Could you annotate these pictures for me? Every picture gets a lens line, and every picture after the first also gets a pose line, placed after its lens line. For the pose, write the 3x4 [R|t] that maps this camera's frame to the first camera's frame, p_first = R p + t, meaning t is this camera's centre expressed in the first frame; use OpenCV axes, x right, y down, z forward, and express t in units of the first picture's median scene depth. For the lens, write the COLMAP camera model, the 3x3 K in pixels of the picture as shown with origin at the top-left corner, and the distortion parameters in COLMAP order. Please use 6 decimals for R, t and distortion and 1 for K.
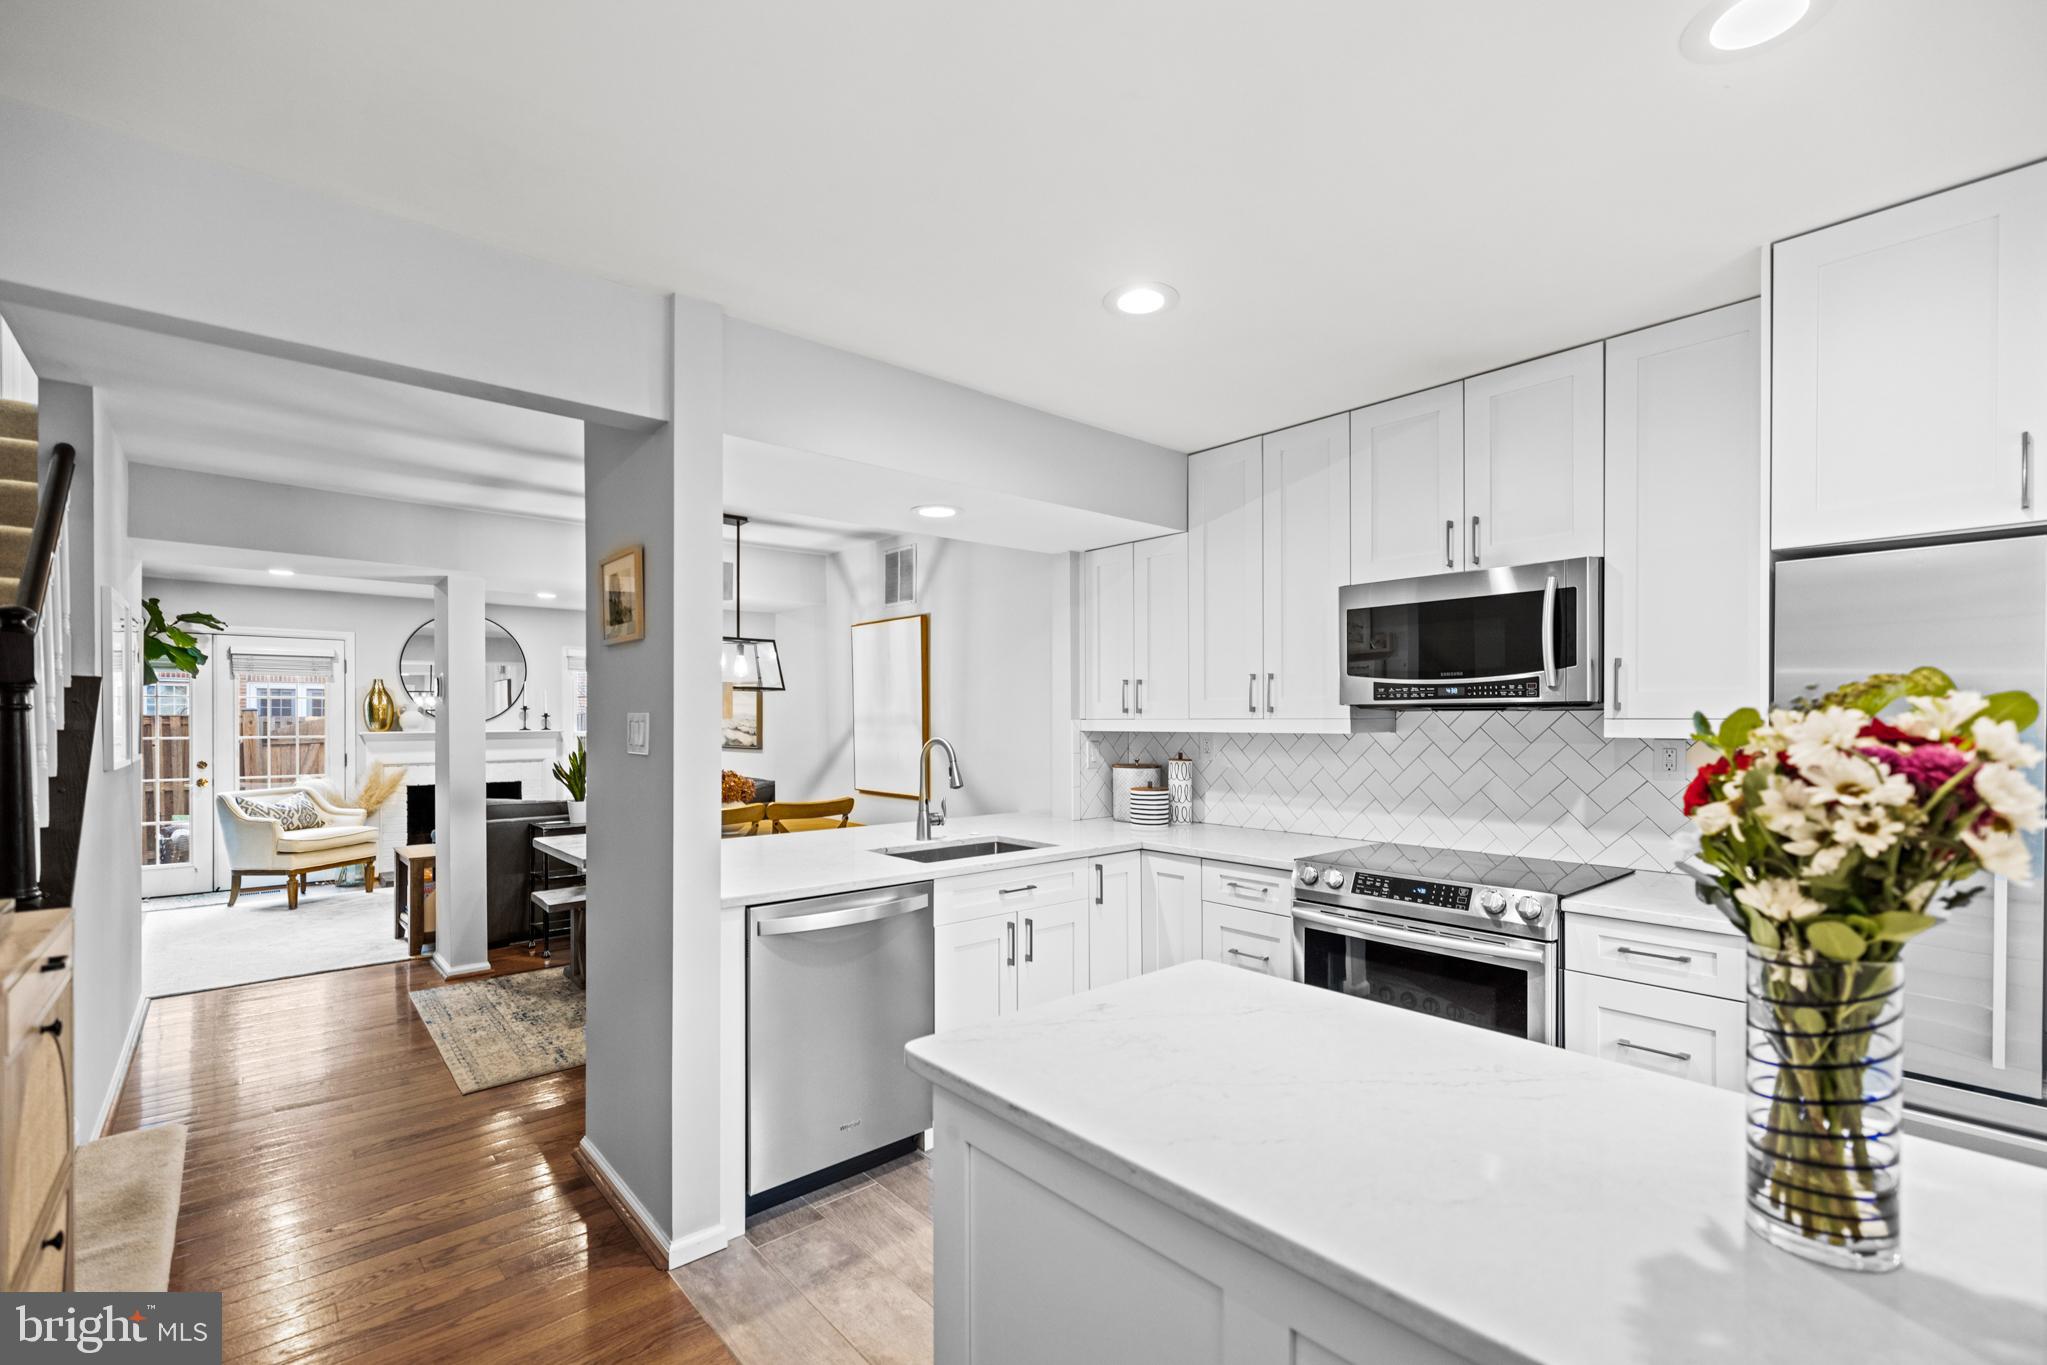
lens RADIAL K [[890.1, 0, 1012.2], [0, 890.1, 726.8], [0, 0, 1]] dist [0.001934, 0.000969]
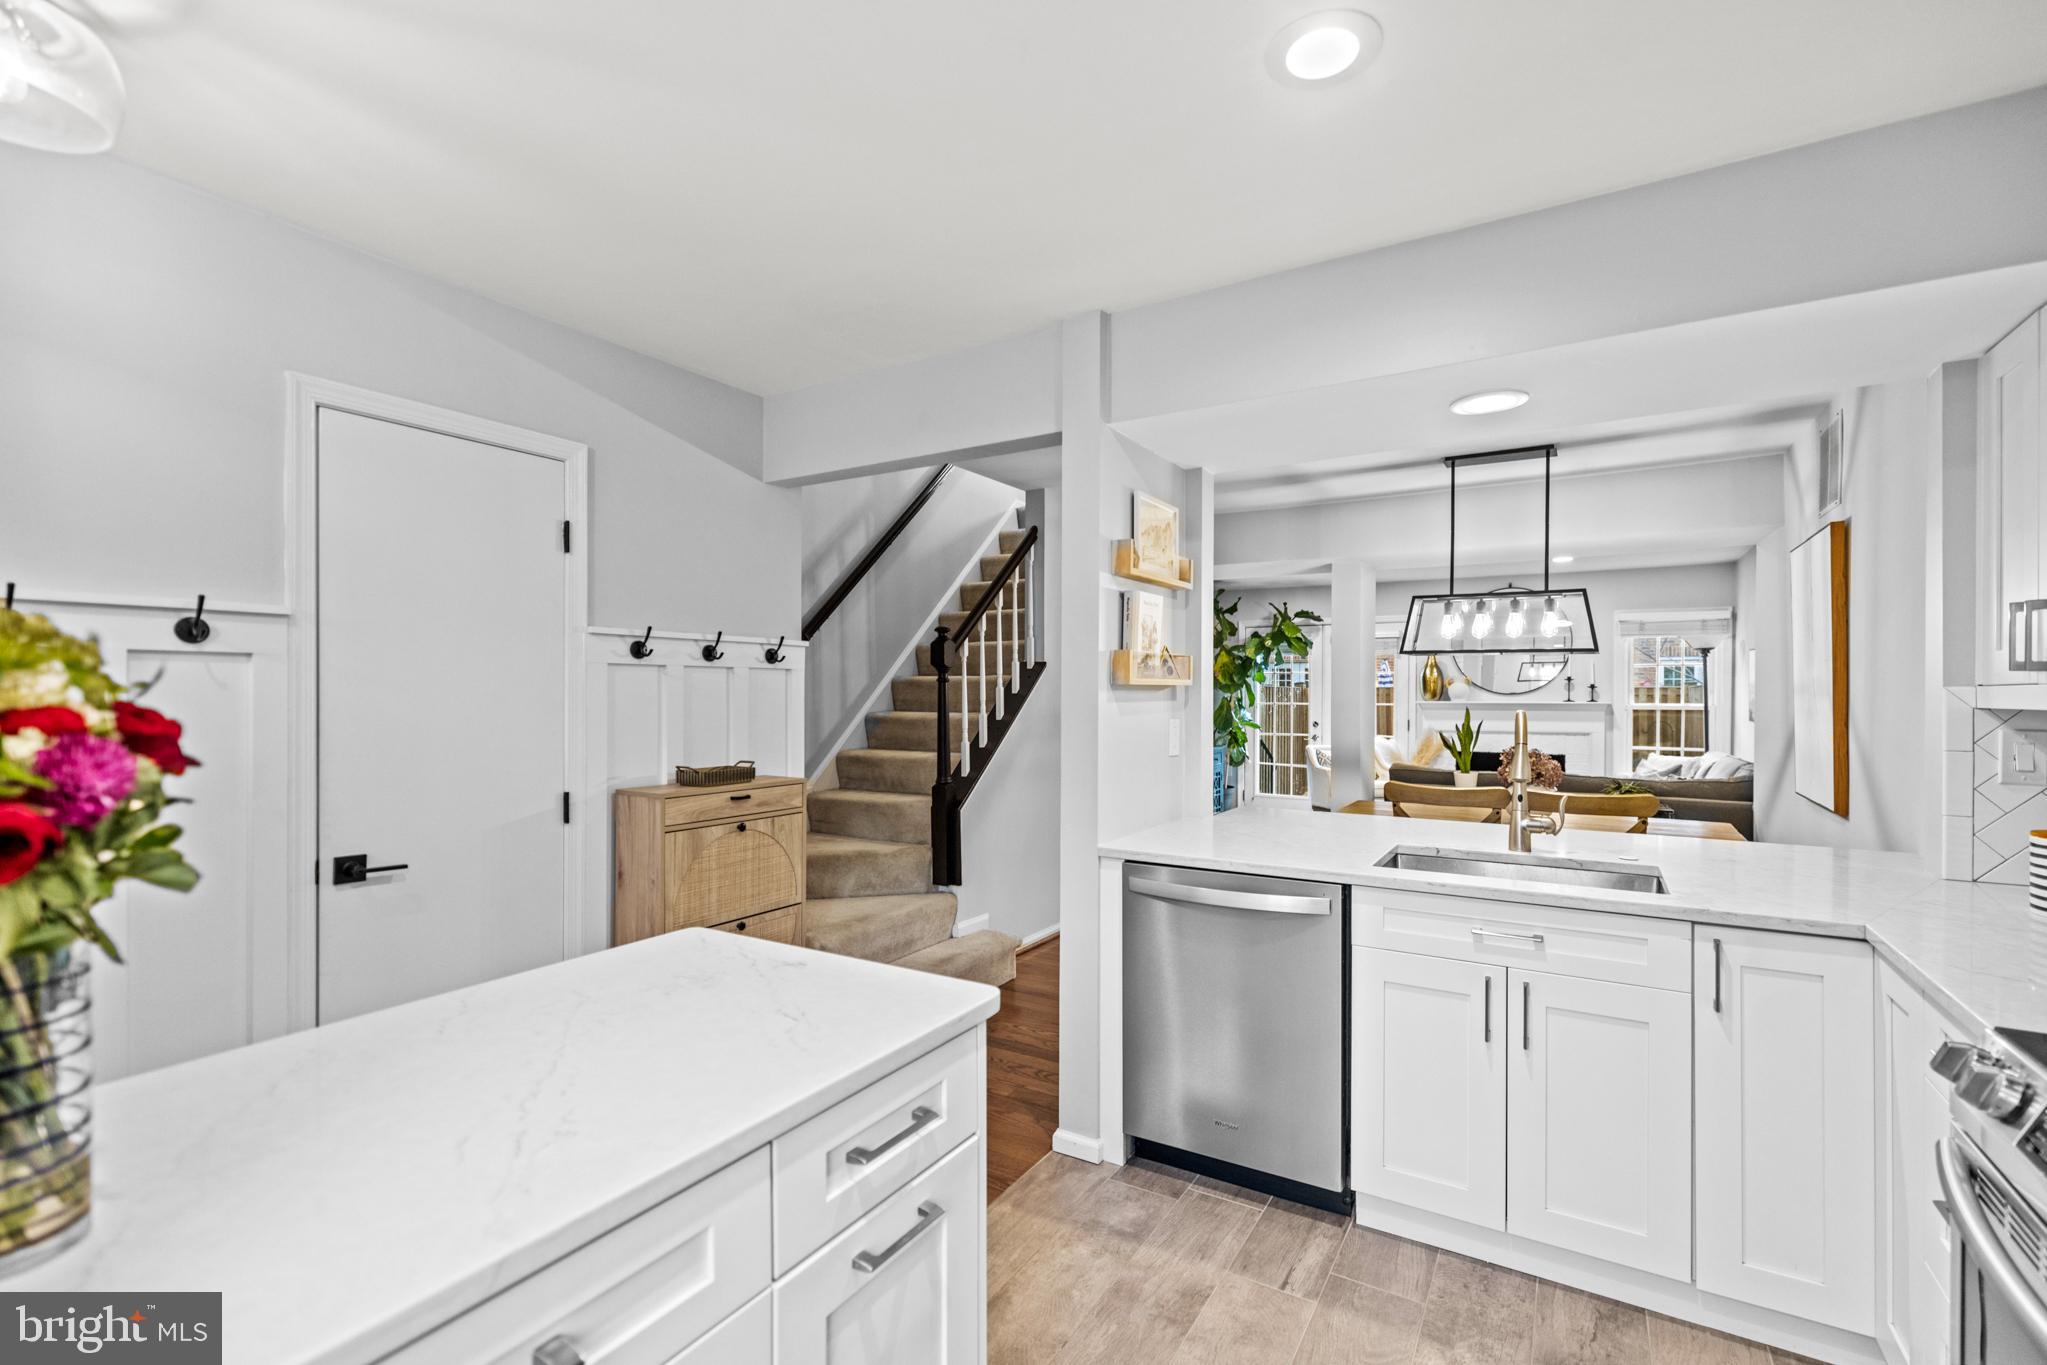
lens RADIAL K [[890.1, 0, 1029.0], [0, 890.1, 693.8], [0, 0, 1]] dist [0.001934, 0.000969]
pose [[0.302210, 0.001945, -0.953239, 0.404839], [-0.008007, 0.999968, -0.000498, 0.001925], [0.953208, 0.007783, 0.302216, 0.333892]]
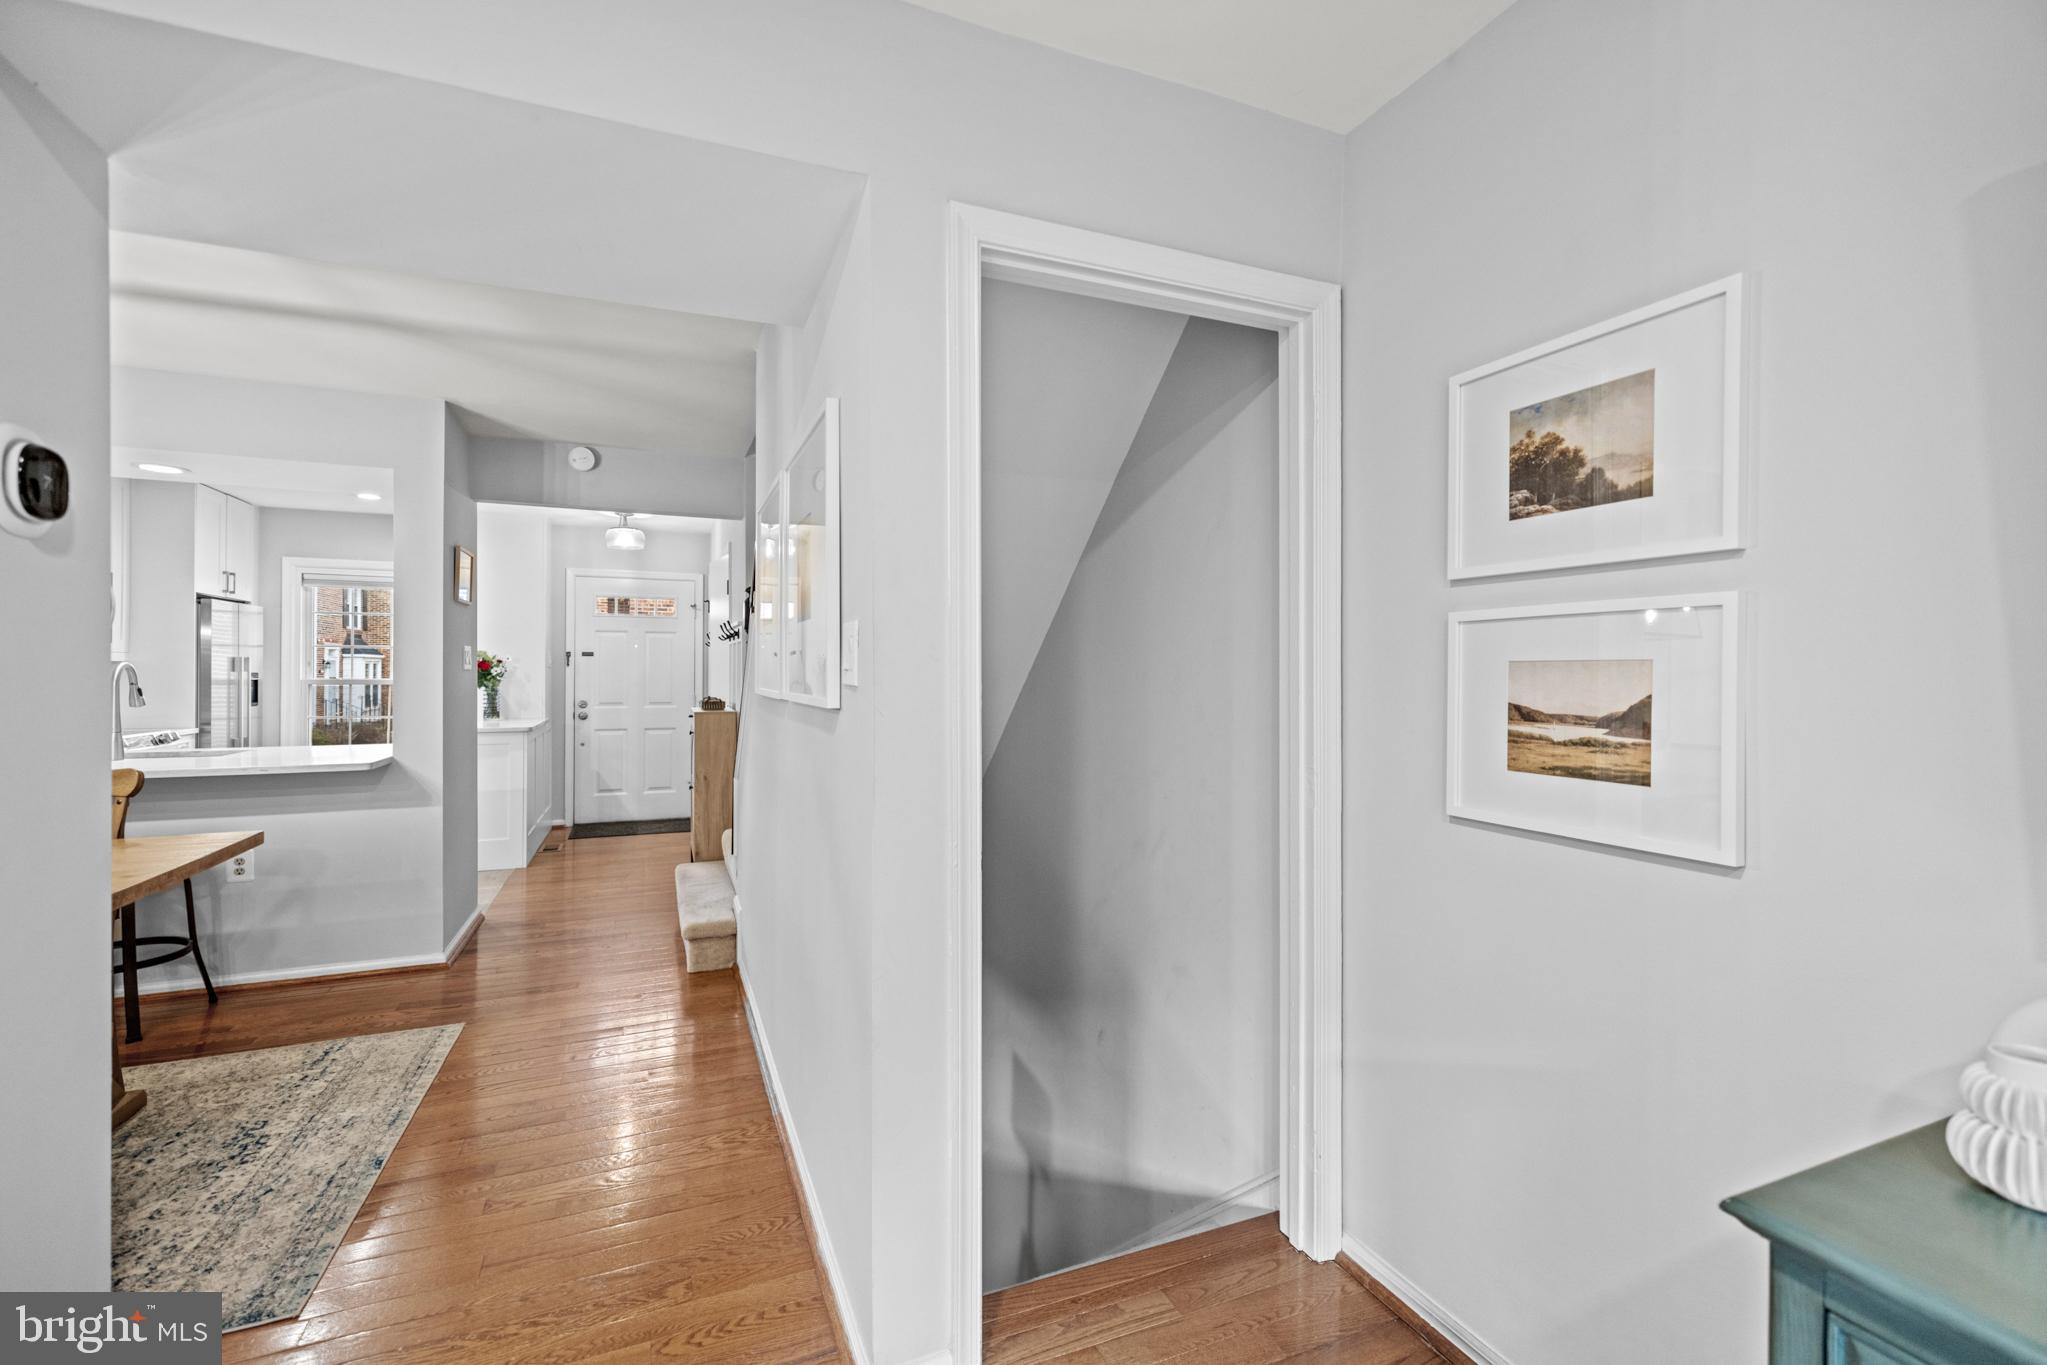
lens RADIAL K [[890.1, 0, 1032.3], [0, 890.1, 668.4], [0, 0, 1]] dist [0.001934, 0.000969]
pose [[-0.952484, -0.002374, 0.304581, -1.235546], [-0.000808, 0.999986, 0.005267, 0.010668], [-0.304589, 0.004771, -0.952472, 1.424707]]
